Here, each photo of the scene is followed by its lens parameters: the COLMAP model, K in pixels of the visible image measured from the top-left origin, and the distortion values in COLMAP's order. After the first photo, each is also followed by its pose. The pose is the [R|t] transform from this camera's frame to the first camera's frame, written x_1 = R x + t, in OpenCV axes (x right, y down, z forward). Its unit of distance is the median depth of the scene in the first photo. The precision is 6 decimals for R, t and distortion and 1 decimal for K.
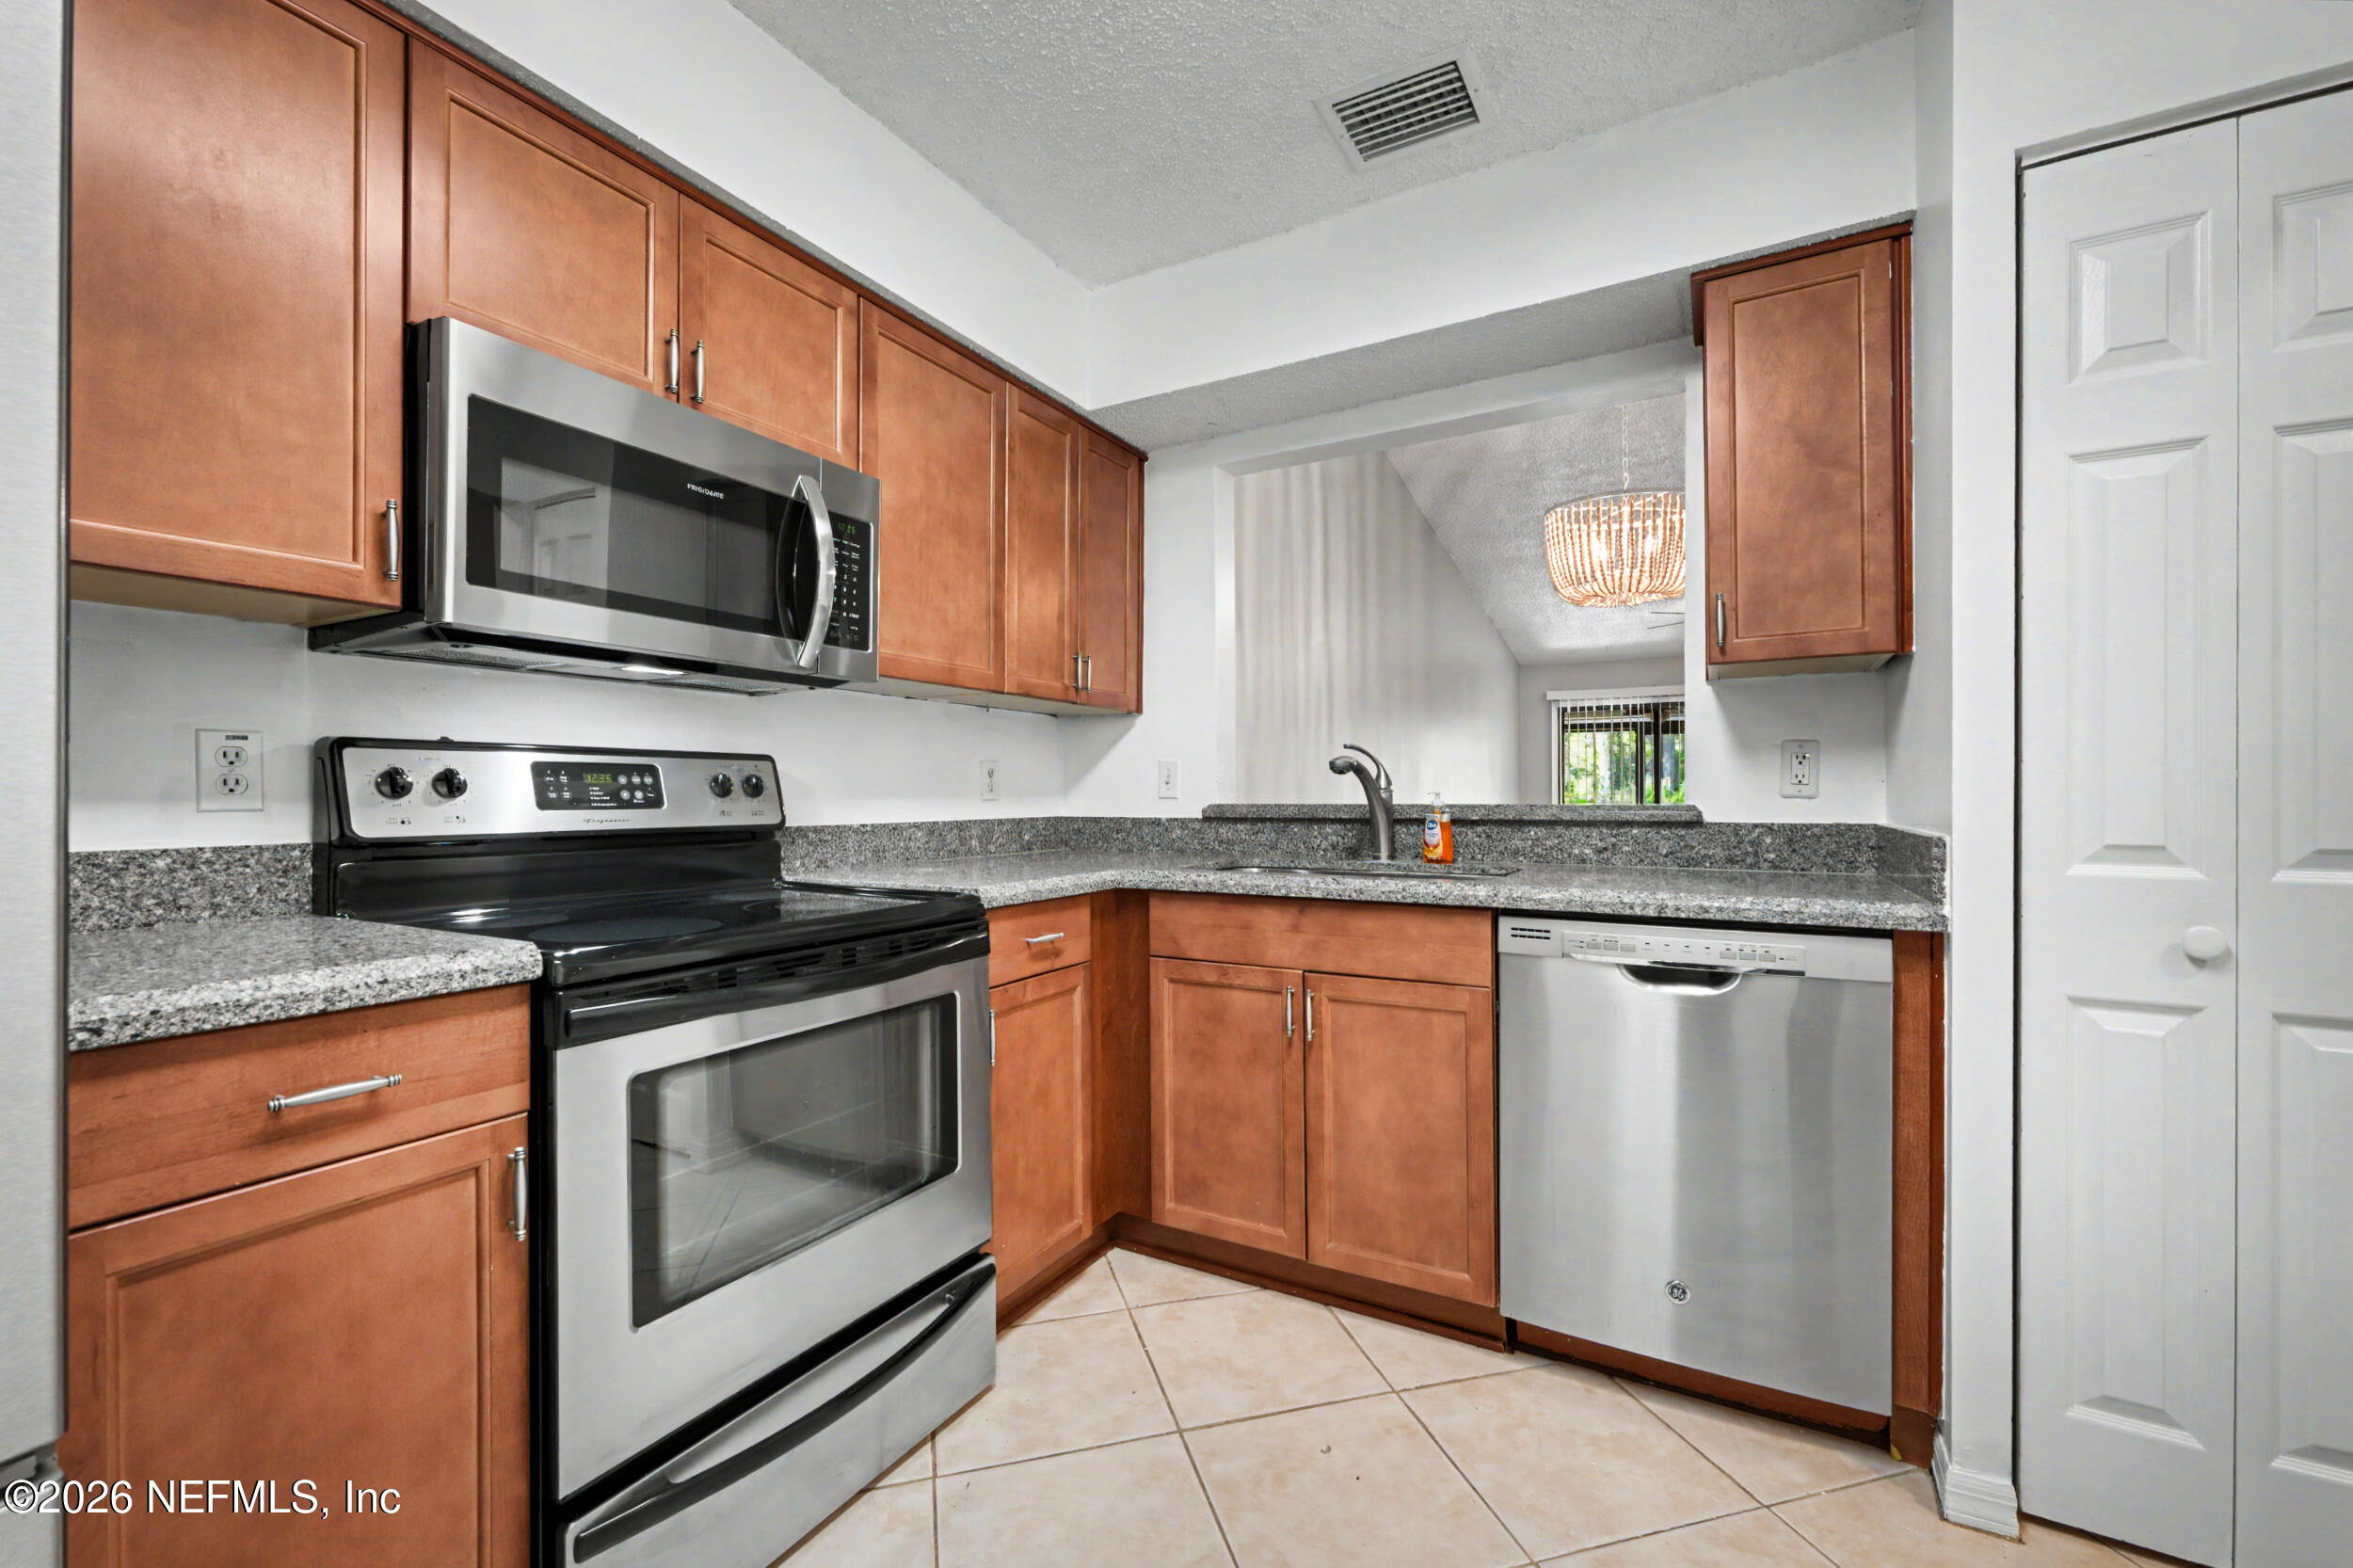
lens RADIAL K [[961.1, 0, 1176.3], [0, 961.1, 804.7], [0, 0, 1]] dist [0.001768, 0.000115]
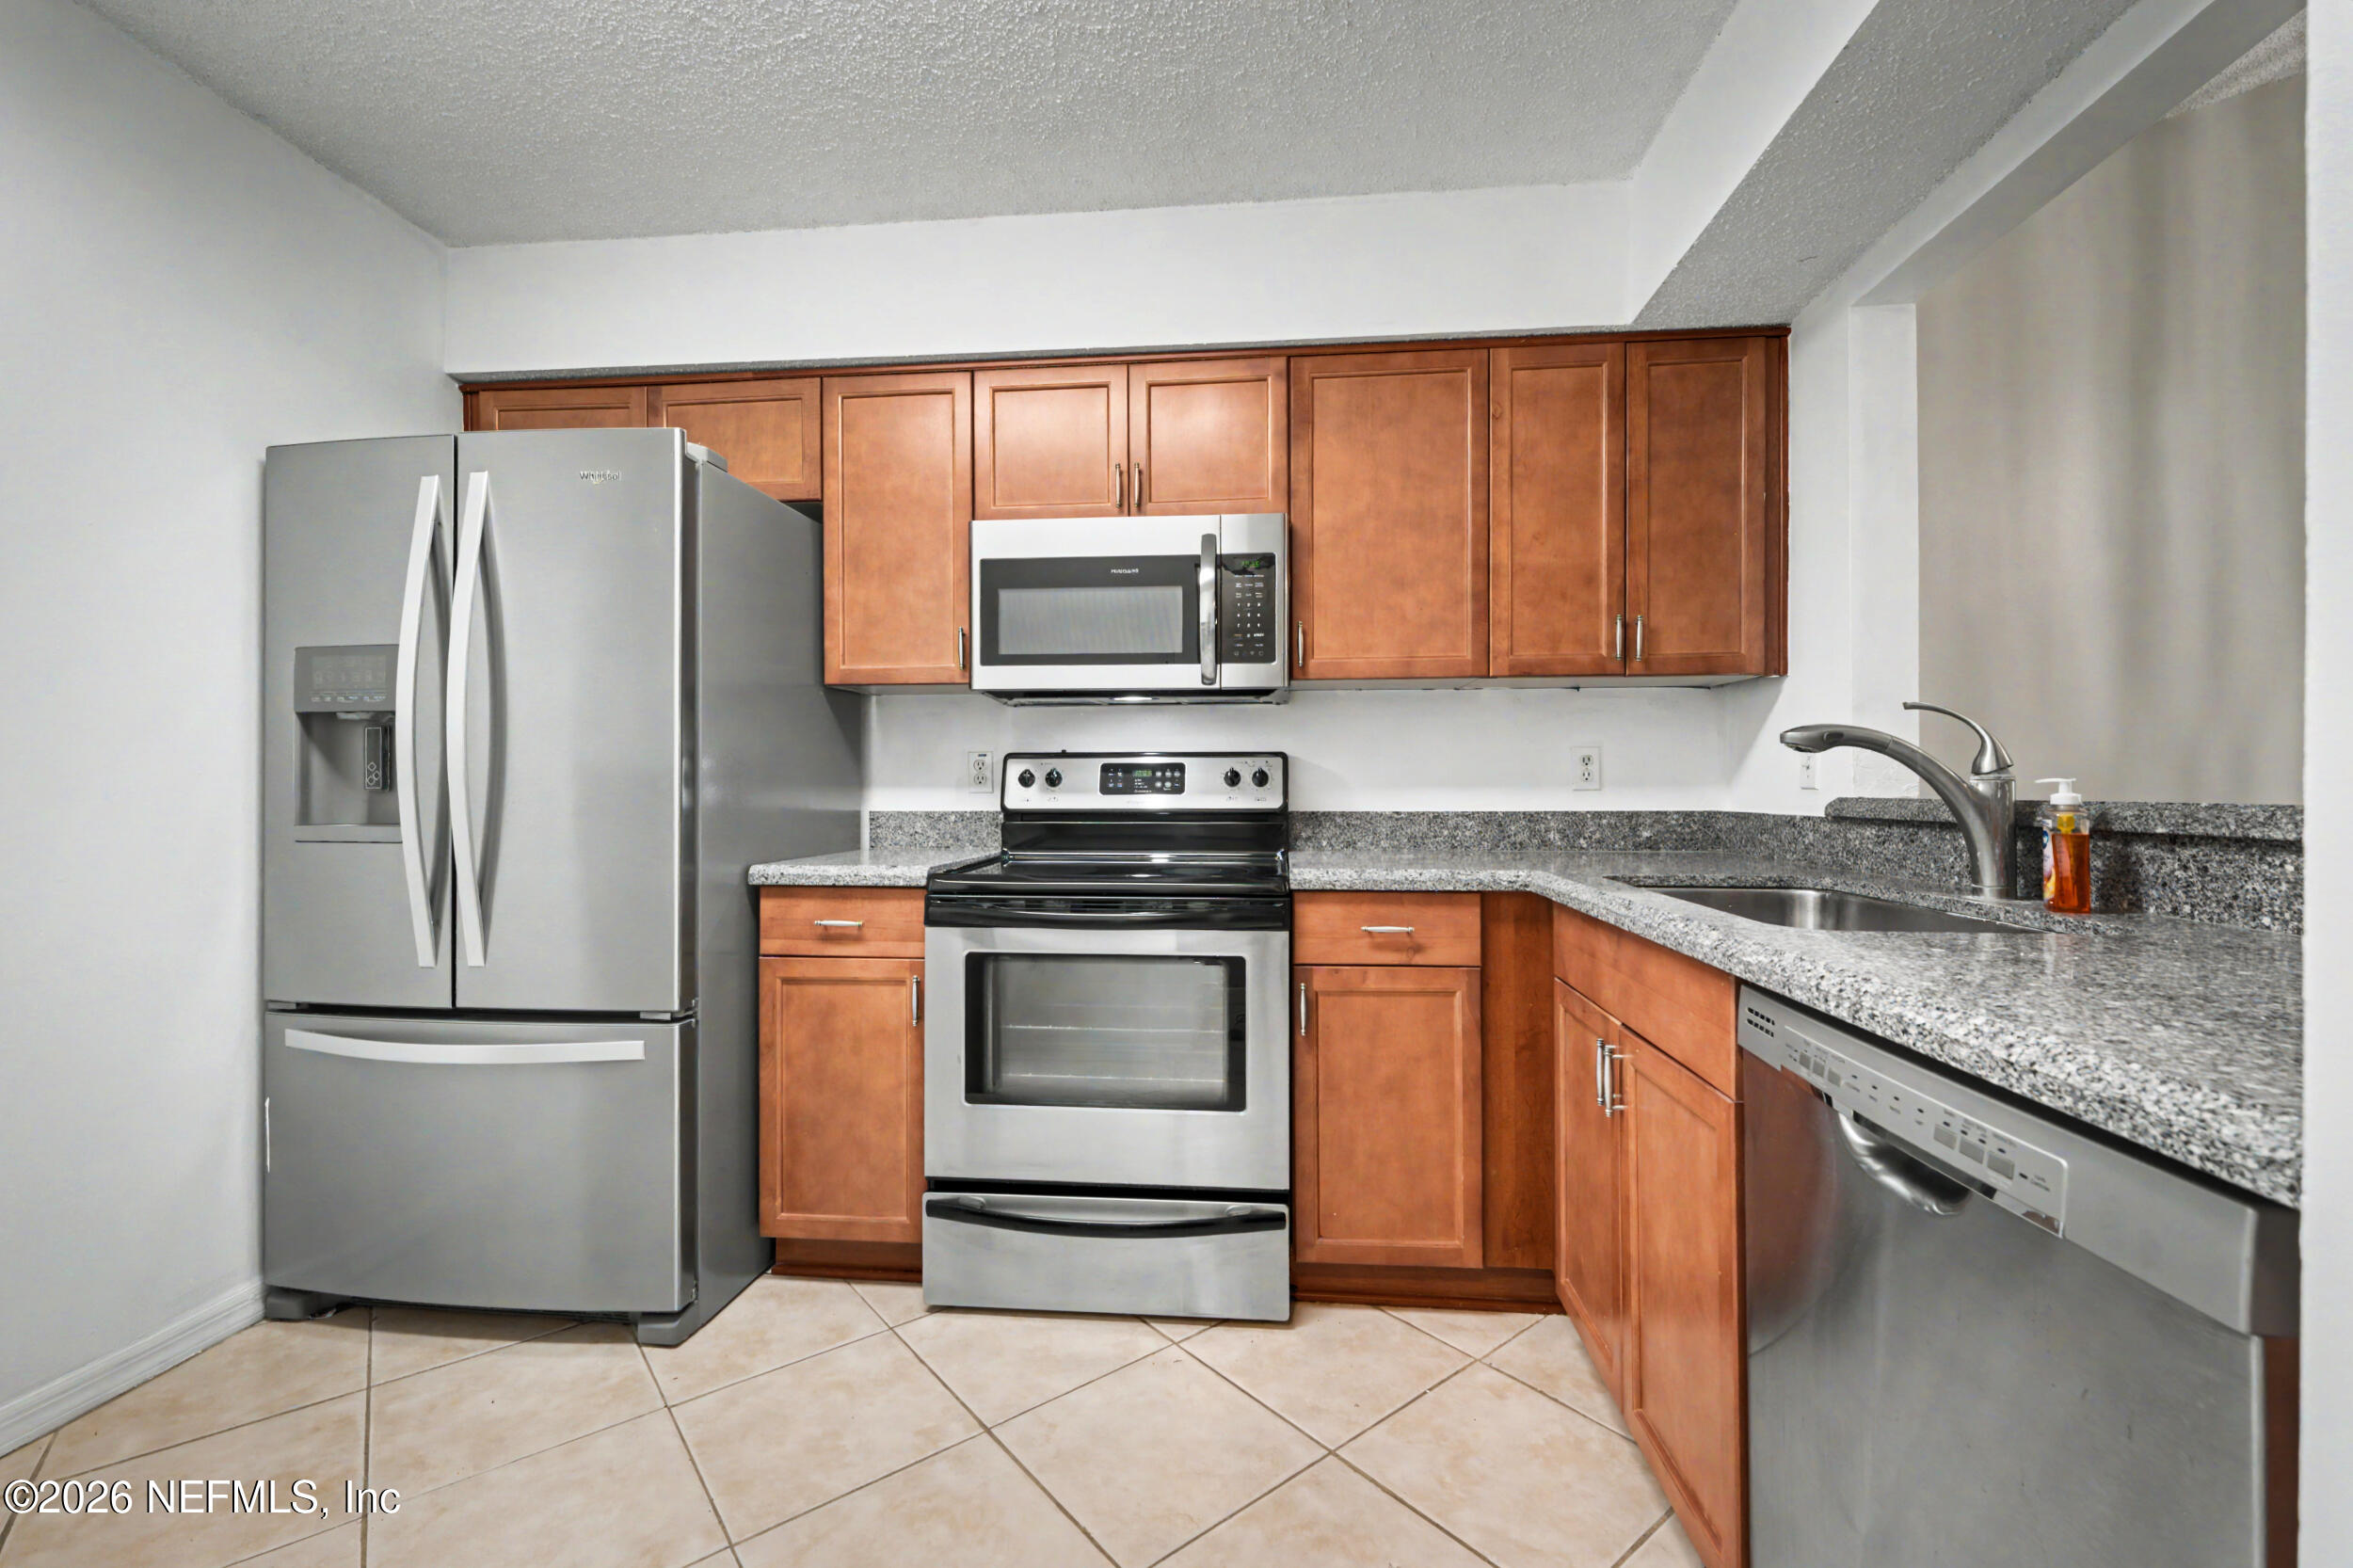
lens RADIAL K [[974.7, 0, 1177.7], [0, 974.7, 795.5], [0, 0, 1]] dist [0.000314, -0.000059]
pose [[0.407461, 0.009777, -0.913170, 0.670854], [-0.008680, 0.999939, 0.006833, -0.003737], [0.913182, 0.005142, 0.407520, 0.379892]]
